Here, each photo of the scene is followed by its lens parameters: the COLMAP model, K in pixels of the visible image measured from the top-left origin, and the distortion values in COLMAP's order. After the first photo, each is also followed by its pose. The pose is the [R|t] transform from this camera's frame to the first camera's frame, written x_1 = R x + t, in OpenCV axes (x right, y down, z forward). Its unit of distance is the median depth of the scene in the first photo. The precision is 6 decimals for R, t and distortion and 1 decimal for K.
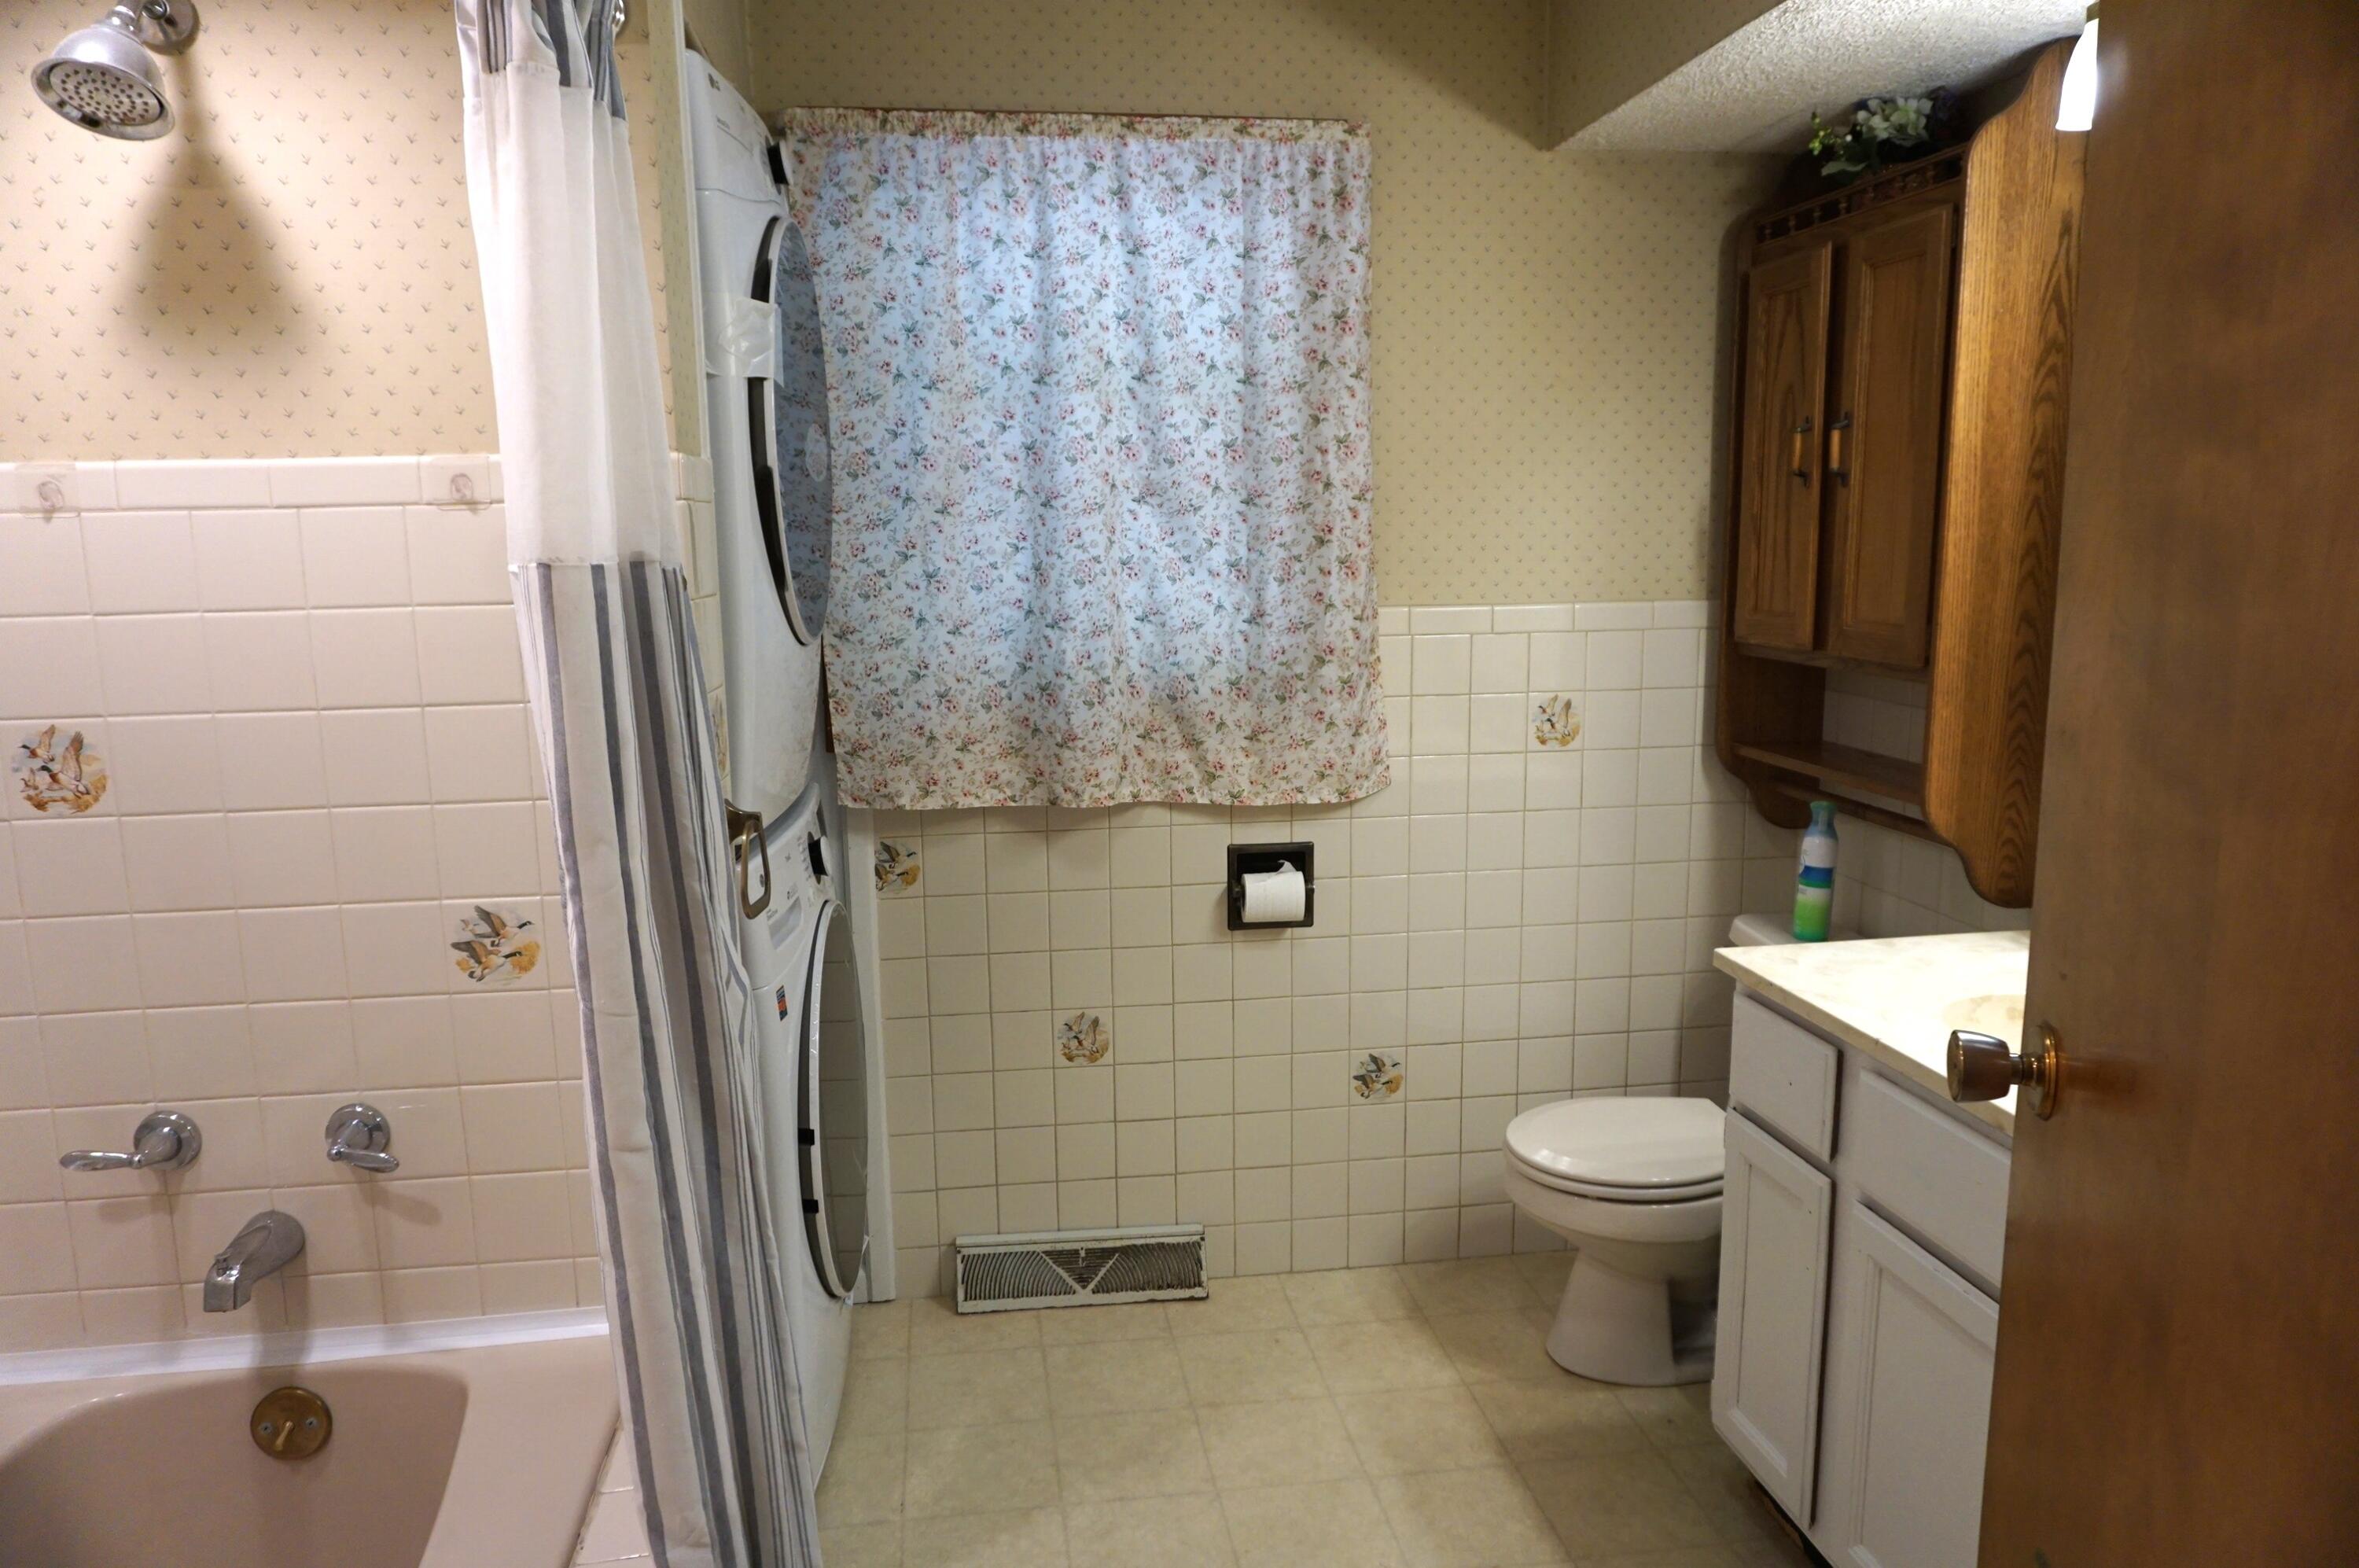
lens RADIAL K [[1565.8, 0, 1180.5], [0, 1565.8, 794.0], [0, 0, 1]] dist [-0.036523, 0.024984]
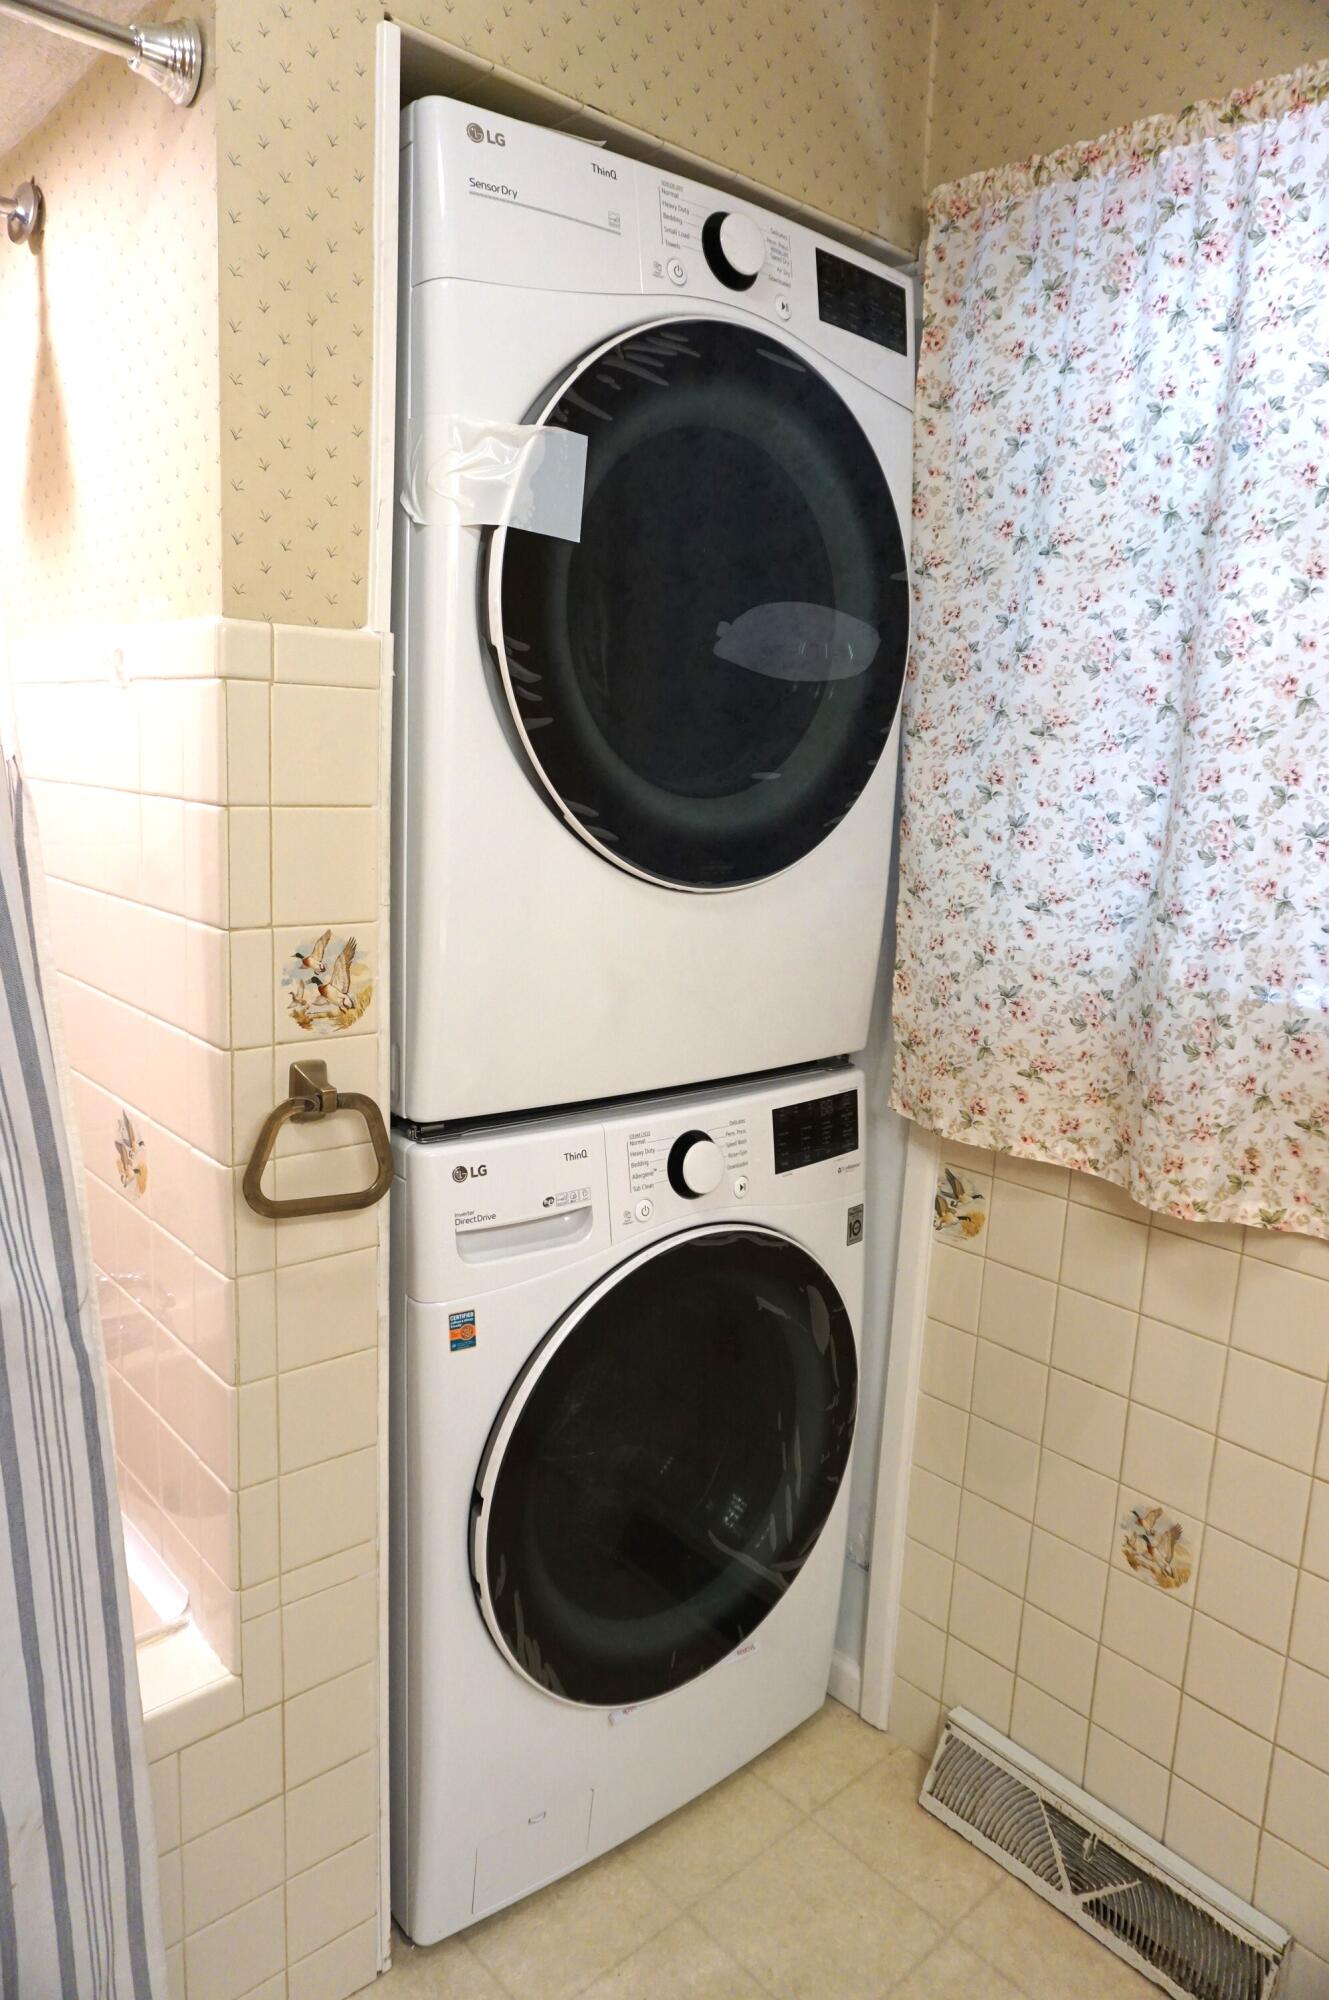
lens RADIAL K [[1327.5, 0, 666.7], [0, 1327.5, 989.0], [0, 0, 1]] dist [-0.036523, 0.024984]
pose [[0.569429, 0.186133, -0.800690, 0.238883], [-0.193855, 0.976962, 0.089245, -0.089057], [0.798856, 0.104399, 0.592394, 0.526186]]
